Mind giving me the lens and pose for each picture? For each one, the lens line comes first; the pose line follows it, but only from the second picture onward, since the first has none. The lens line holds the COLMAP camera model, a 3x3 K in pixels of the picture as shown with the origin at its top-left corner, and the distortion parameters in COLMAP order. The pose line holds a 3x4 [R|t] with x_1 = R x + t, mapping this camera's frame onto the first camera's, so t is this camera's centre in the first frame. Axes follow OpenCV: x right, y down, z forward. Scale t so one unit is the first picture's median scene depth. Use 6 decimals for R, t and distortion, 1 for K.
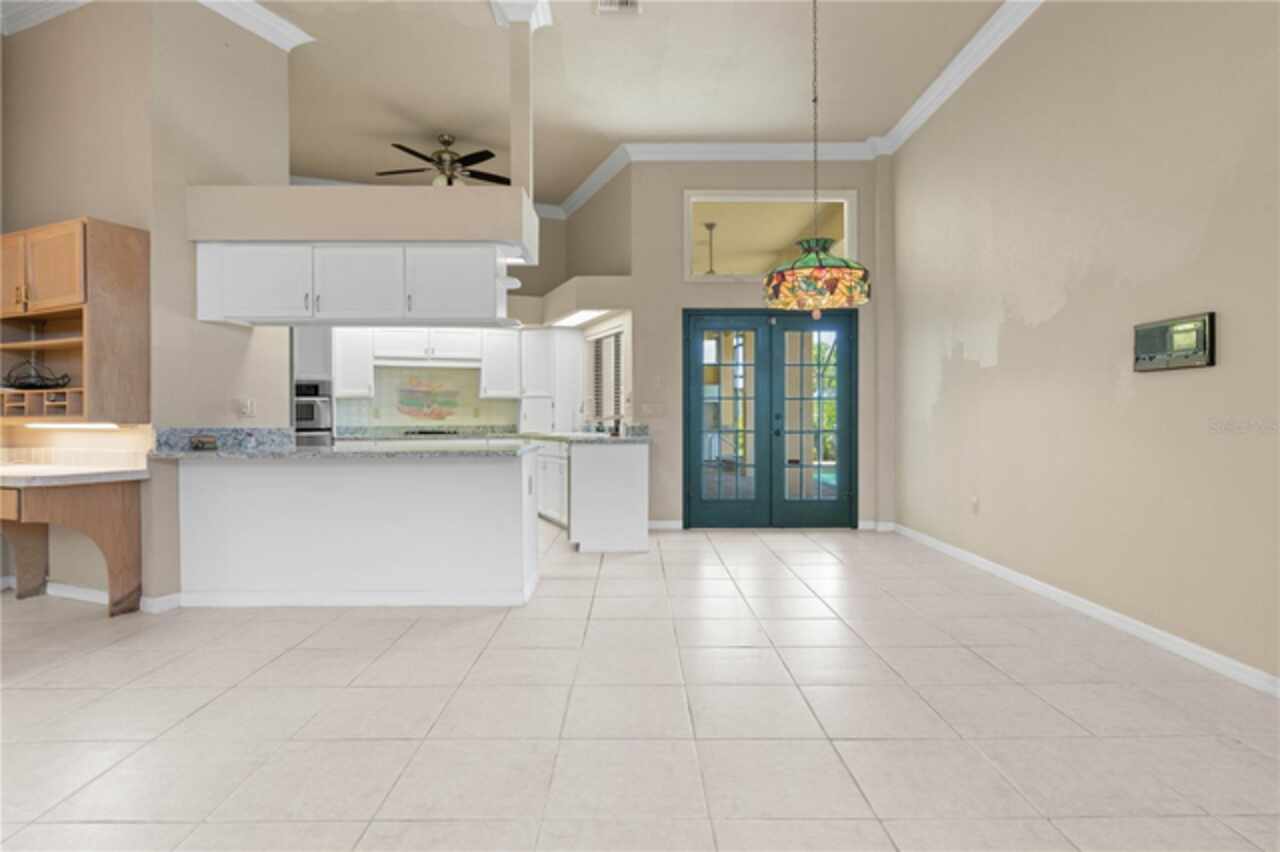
lens RADIAL K [[672.5, 0, 645.1], [0, 672.5, 417.6], [0, 0, 1]] dist [-0.001618, 0.002364]
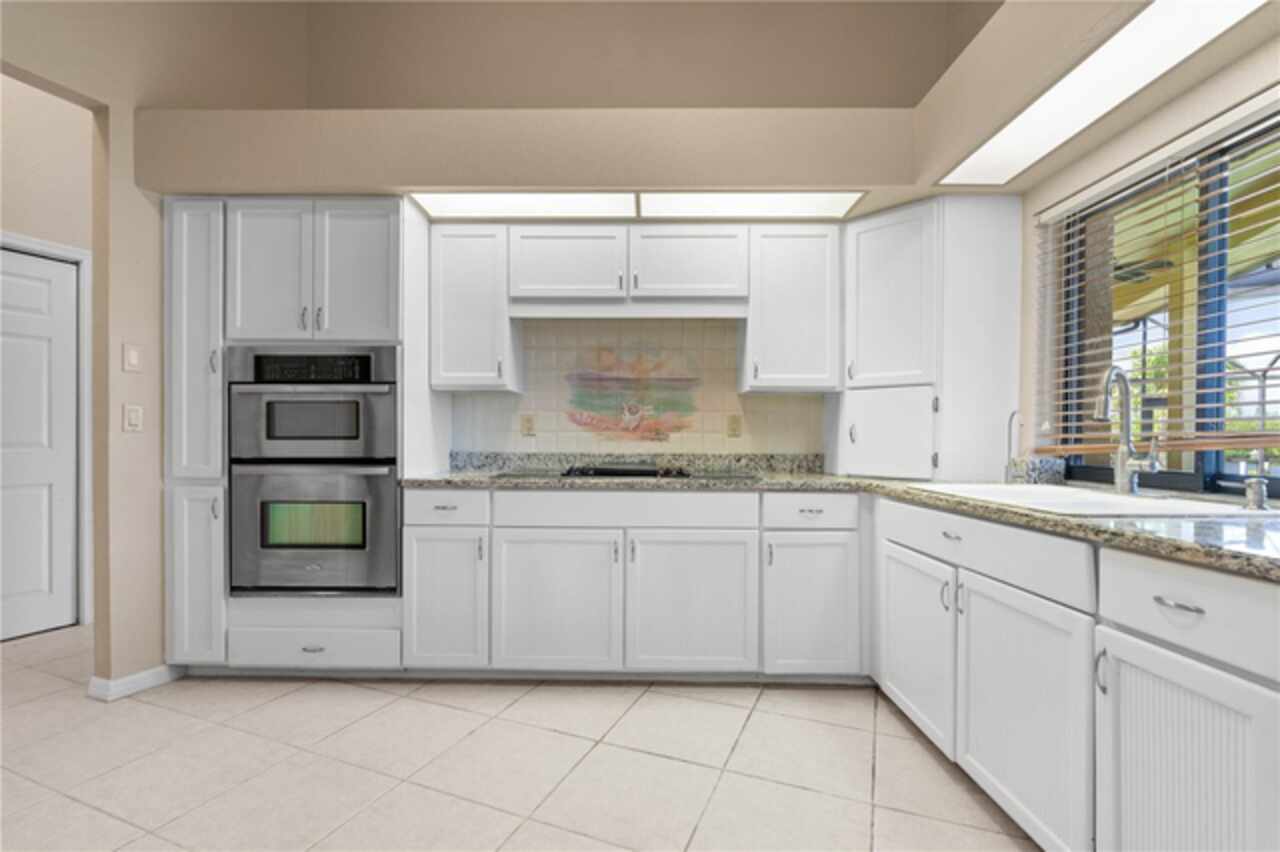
lens RADIAL K [[582.9, 0, 640.8], [0, 582.9, 437.1], [0, 0, 1]] dist [-0.007034, 0.002037]
pose [[0.918613, 0.009180, -0.395053, -0.190621], [-0.009524, 0.999954, 0.001091, 0.000808], [0.395045, 0.002760, 0.918658, 0.761990]]
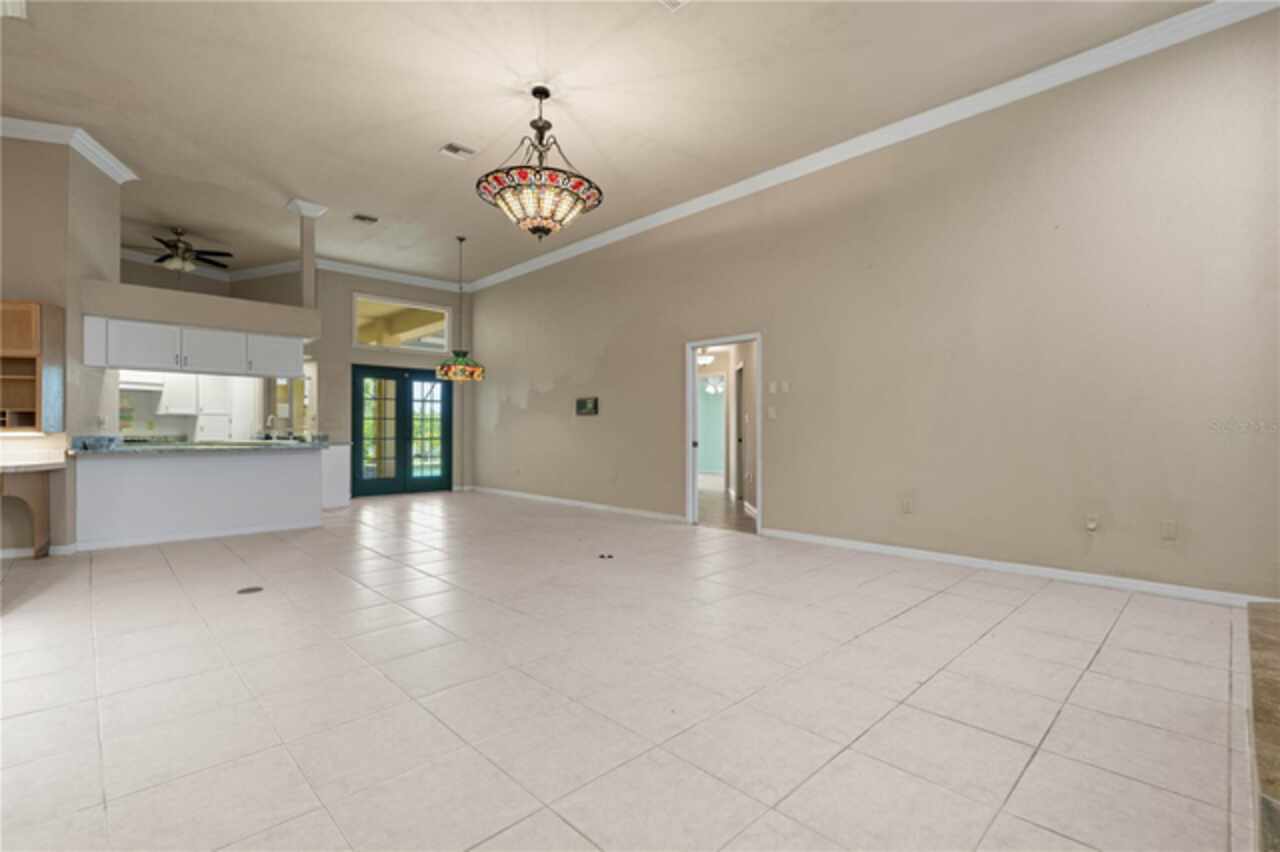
lens RADIAL K [[582.9, 0, 638.8], [0, 582.9, 428.8], [0, 0, 1]] dist [-0.007034, 0.002037]
pose [[0.727378, 0.005711, 0.686214, -0.410928], [-0.003022, 0.999982, -0.005119, 0.001857], [-0.686231, 0.001649, 0.727382, -0.519747]]
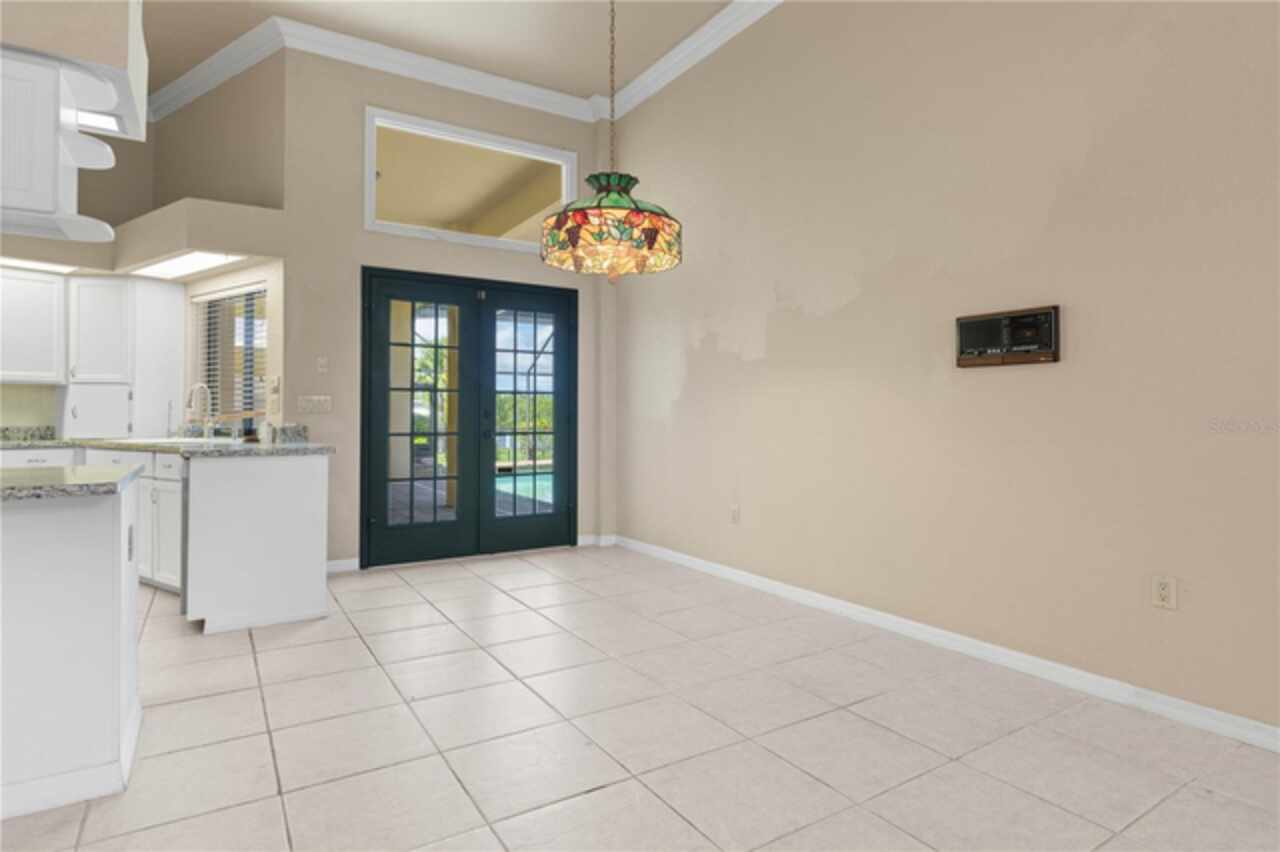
lens RADIAL K [[672.5, 0, 628.5], [0, 672.5, 404.3], [0, 0, 1]] dist [-0.001618, 0.002364]
pose [[0.854405, 0.011510, 0.519480, -0.075130], [-0.002314, 0.999829, -0.018348, 0.000875], [-0.519602, 0.014475, 0.854286, 0.228448]]
